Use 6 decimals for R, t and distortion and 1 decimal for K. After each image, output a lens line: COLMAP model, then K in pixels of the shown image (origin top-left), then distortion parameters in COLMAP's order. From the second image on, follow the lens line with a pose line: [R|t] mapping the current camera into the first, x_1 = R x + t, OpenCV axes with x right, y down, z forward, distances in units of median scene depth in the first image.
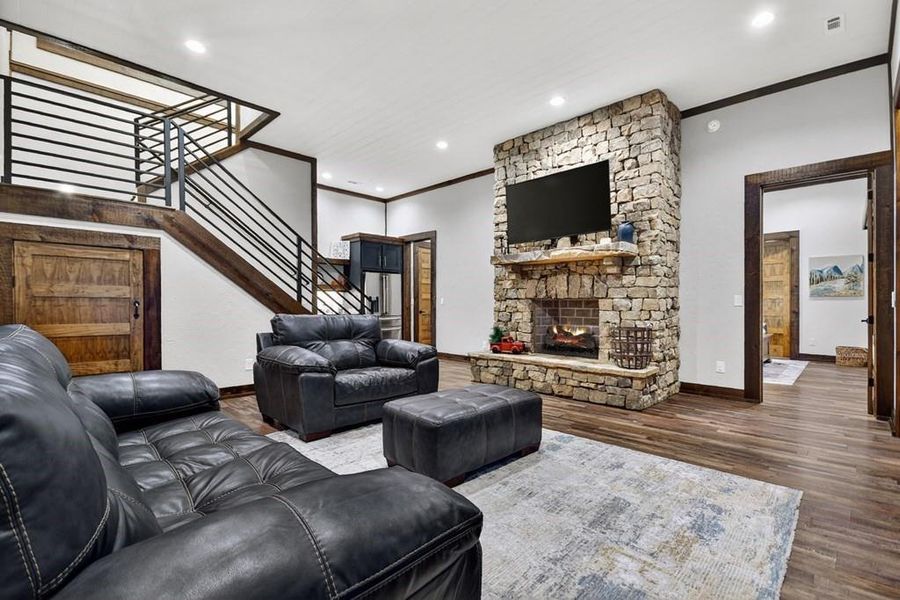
lens RADIAL K [[405.5, 0, 453.5], [0, 405.5, 301.2], [0, 0, 1]] dist [-0.007174, -0.000160]
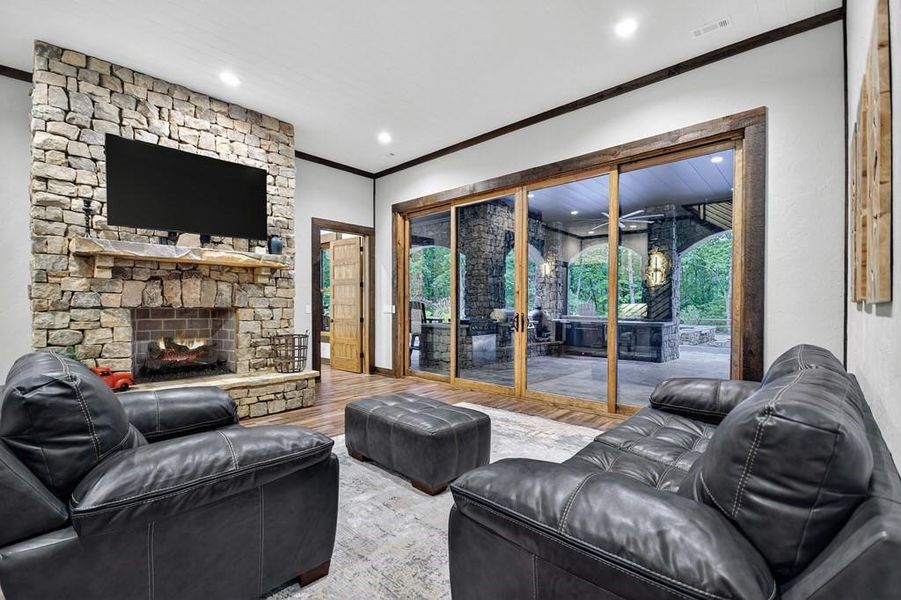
lens RADIAL K [[415.0, 0, 450.5], [0, 415.0, 300.0], [0, 0, 1]] dist [0.002264, -0.013013]
pose [[-0.050136, 0.000663, 0.998742, -0.671820], [-0.018518, 0.999827, -0.001593, -0.035221], [-0.998571, -0.018575, -0.050115, 0.589222]]
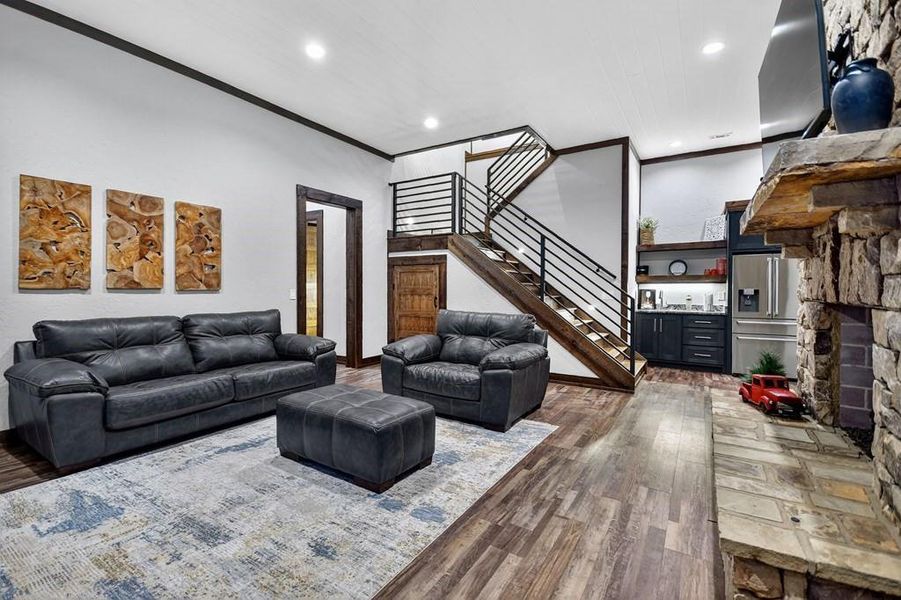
lens RADIAL K [[403.9, 0, 451.8], [0, 403.9, 289.3], [0, 0, 1]] dist [-0.002620, -0.000656]
pose [[0.209988, 0.002807, -0.977700, 0.659302], [0.006366, 0.999971, 0.004238, -0.030261], [0.977683, -0.007114, 0.209964, 0.621591]]
